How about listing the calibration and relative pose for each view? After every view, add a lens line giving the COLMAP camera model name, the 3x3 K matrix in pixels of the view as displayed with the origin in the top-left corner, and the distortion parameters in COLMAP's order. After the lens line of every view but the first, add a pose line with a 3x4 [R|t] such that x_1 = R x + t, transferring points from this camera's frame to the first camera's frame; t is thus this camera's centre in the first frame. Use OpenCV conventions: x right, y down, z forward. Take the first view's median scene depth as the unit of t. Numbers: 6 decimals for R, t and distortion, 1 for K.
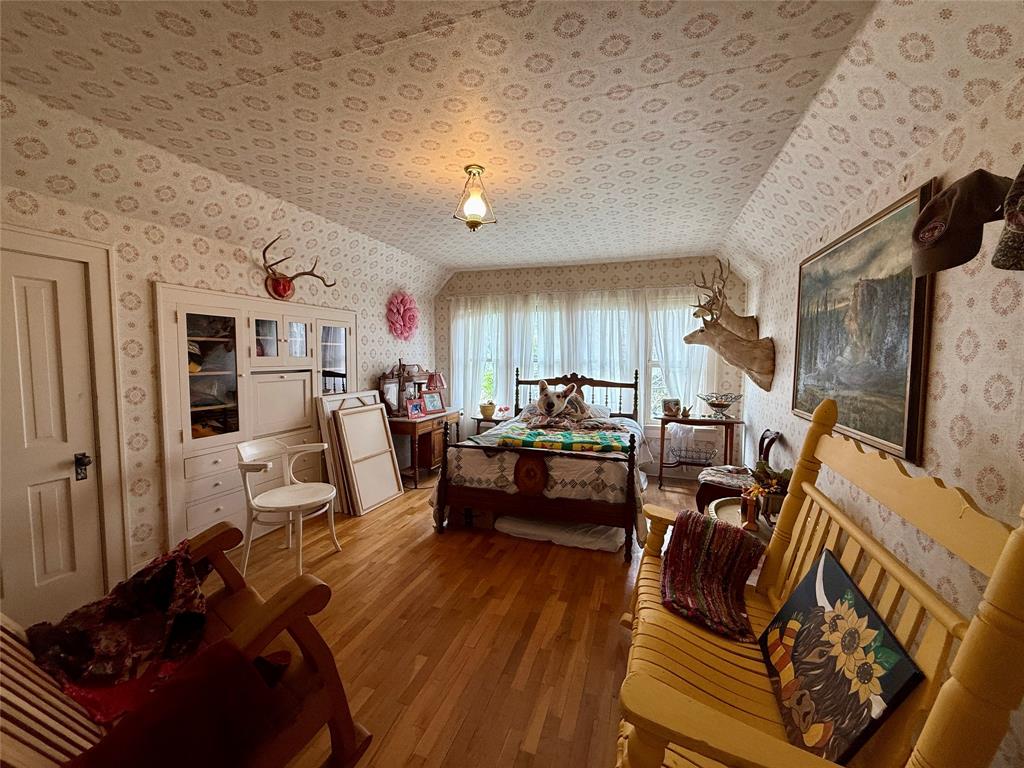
lens RADIAL K [[407.5, 0, 508.4], [0, 407.5, 383.4], [0, 0, 1]] dist [0.000226, -0.000165]
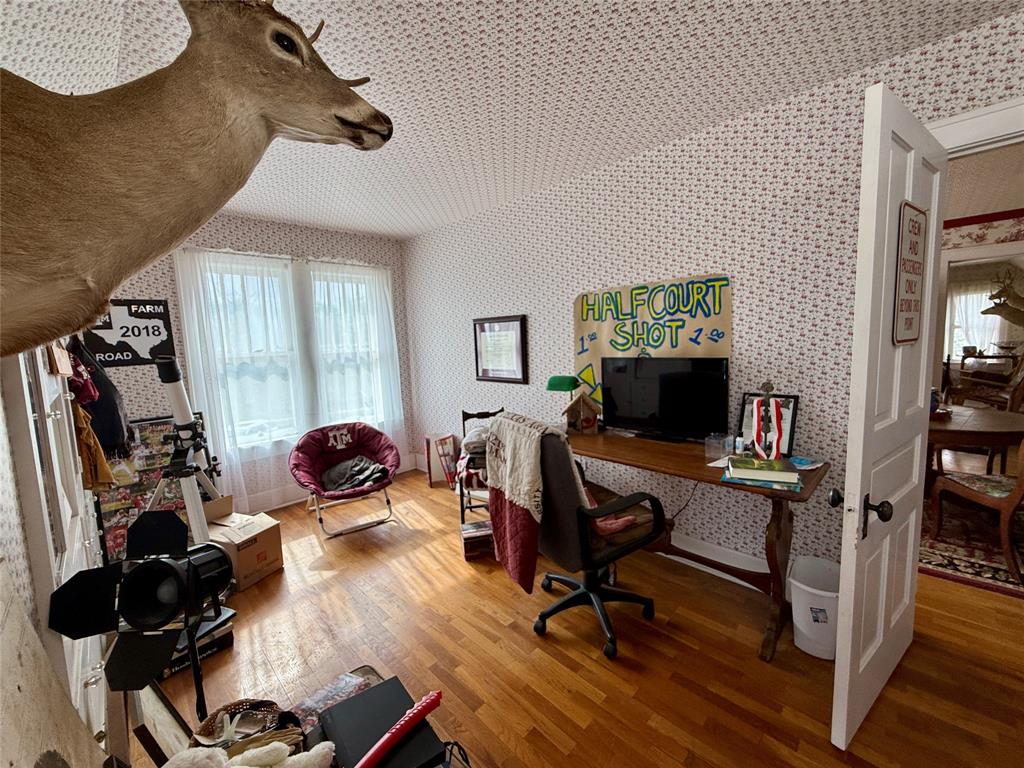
lens RADIAL K [[407.5, 0, 508.4], [0, 407.5, 383.4], [0, 0, 1]] dist [0.000226, -0.000165]
pose [[0.892633, 0.013743, -0.450575, -0.614097], [0.001587, 0.999433, 0.033627, 0.143801], [0.450781, -0.030731, 0.892105, -1.549873]]
